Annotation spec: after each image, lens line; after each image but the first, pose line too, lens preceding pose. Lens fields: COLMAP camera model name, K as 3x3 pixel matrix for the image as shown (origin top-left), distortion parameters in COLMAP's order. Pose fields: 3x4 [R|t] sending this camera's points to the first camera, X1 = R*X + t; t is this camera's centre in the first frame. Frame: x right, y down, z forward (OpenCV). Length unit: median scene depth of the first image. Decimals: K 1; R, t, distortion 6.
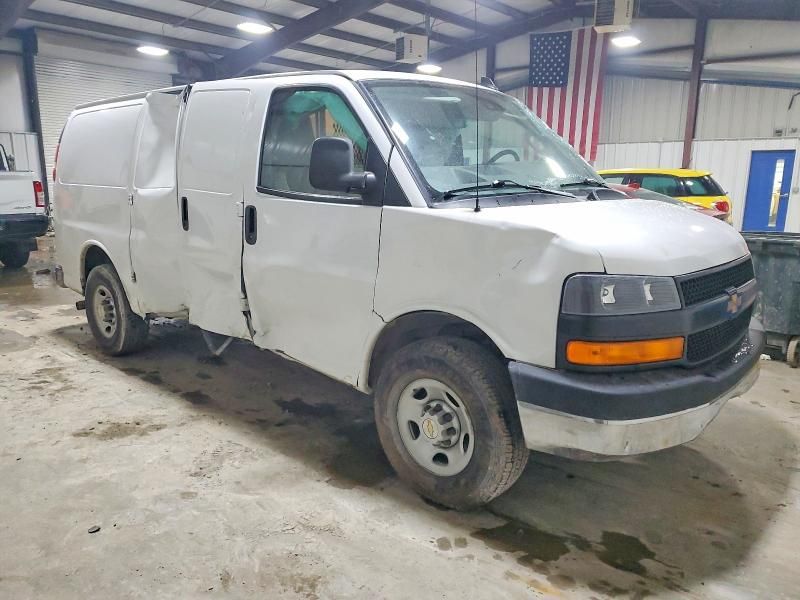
lens RADIAL K [[646.5, 0, 404.4], [0, 646.5, 302.9], [0, 0, 1]] dist [0.028951, 0.001545]
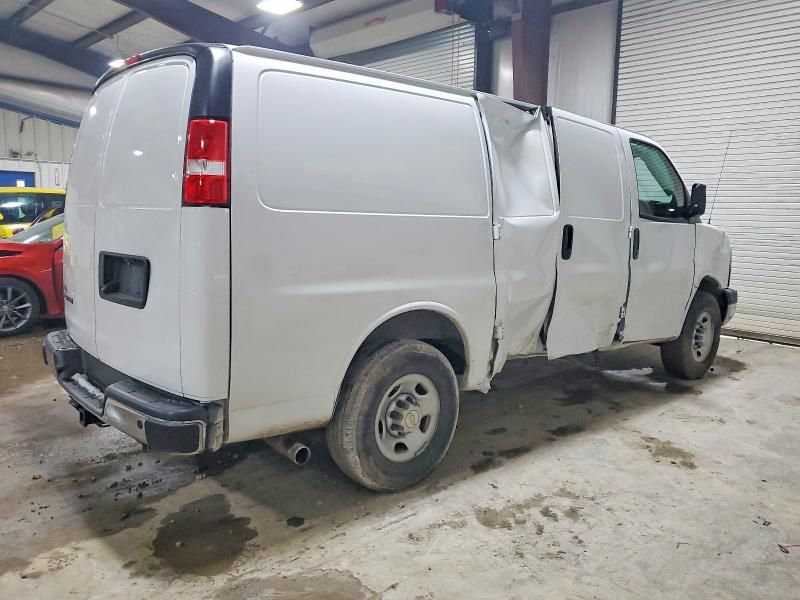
lens RADIAL K [[646.5, 0, 404.4], [0, 646.5, 302.9], [0, 0, 1]] dist [0.028951, 0.001545]
pose [[0.058409, -0.146878, 0.987429, -1.220244], [0.174475, 0.975395, 0.134767, -0.204720], [-0.982928, 0.164410, 0.082599, 1.092803]]
